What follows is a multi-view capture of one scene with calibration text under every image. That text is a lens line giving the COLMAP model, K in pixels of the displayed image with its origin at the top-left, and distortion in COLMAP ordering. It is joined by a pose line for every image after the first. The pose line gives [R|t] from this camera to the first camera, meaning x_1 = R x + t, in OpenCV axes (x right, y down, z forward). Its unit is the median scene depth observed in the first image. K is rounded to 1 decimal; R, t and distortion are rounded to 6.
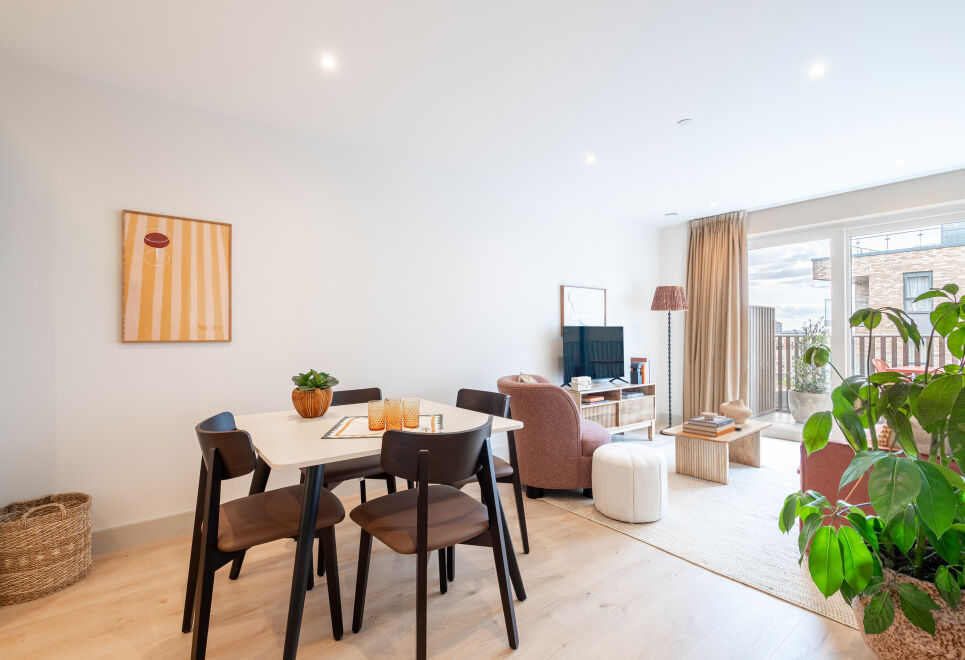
lens RADIAL K [[424.2, 0, 482.5], [0, 424.2, 330.0], [0, 0, 1]] dist [-0.000908, -0.000120]
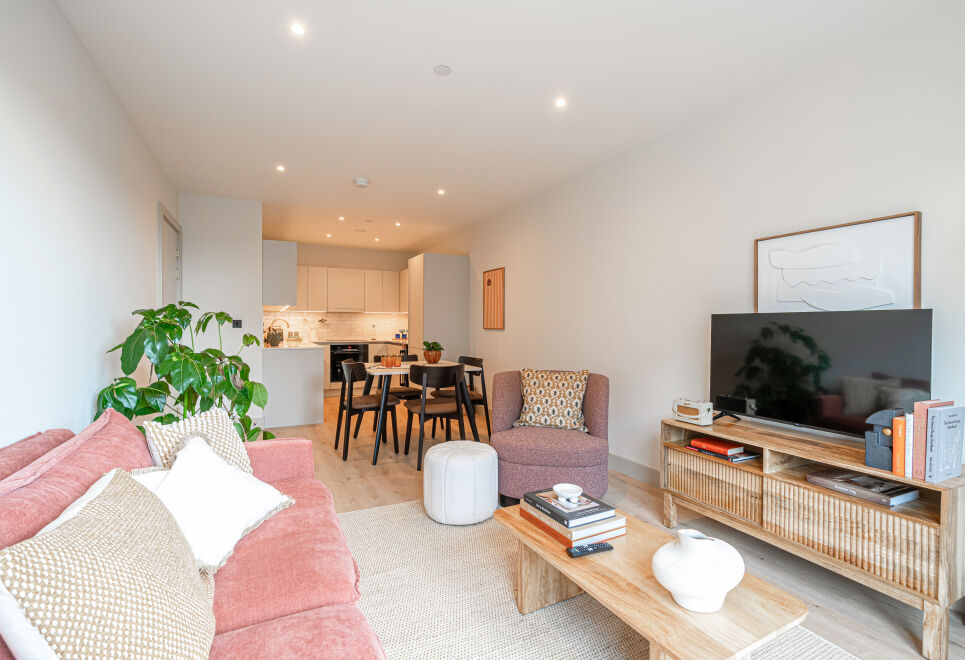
lens RADIAL K [[446.7, 0, 486.8], [0, 446.7, 332.3], [0, 0, 1]] dist [-0.000709, -0.000138]
pose [[-0.174746, 0.015874, -0.984486, 0.768827], [0.002007, 0.999874, 0.015766, 0.004379], [0.984611, 0.000779, -0.174756, 0.723175]]
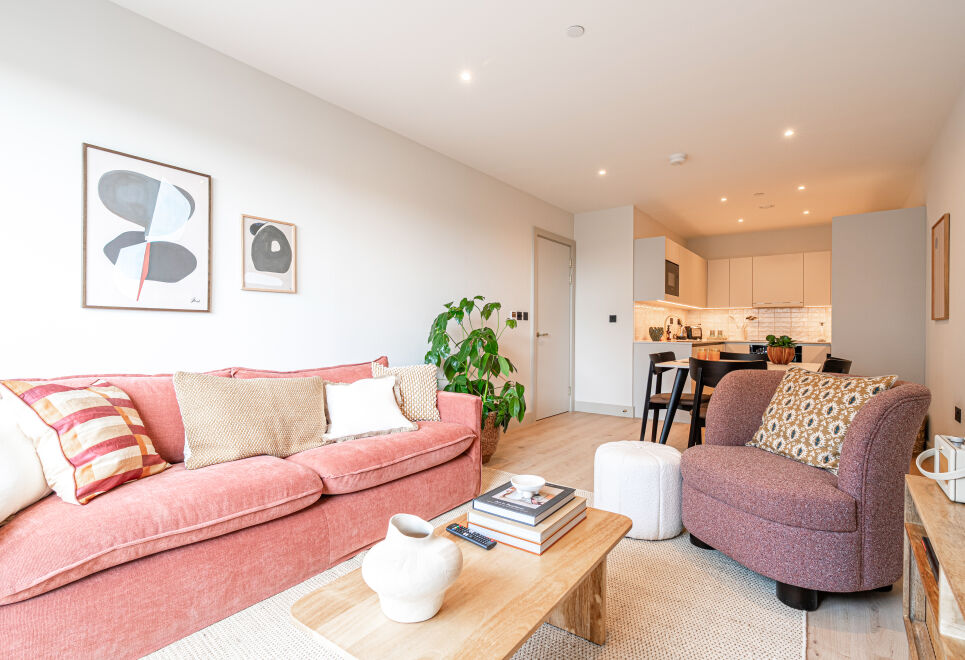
lens RADIAL K [[464.7, 0, 482.5], [0, 464.7, 330.0], [0, 0, 1]] dist [-0.000966, -0.000140]
pose [[-0.960040, -0.005825, -0.279802, 0.509342], [-0.003769, 0.999962, -0.007886, 0.039295], [0.279838, -0.006517, -0.960025, 1.033154]]
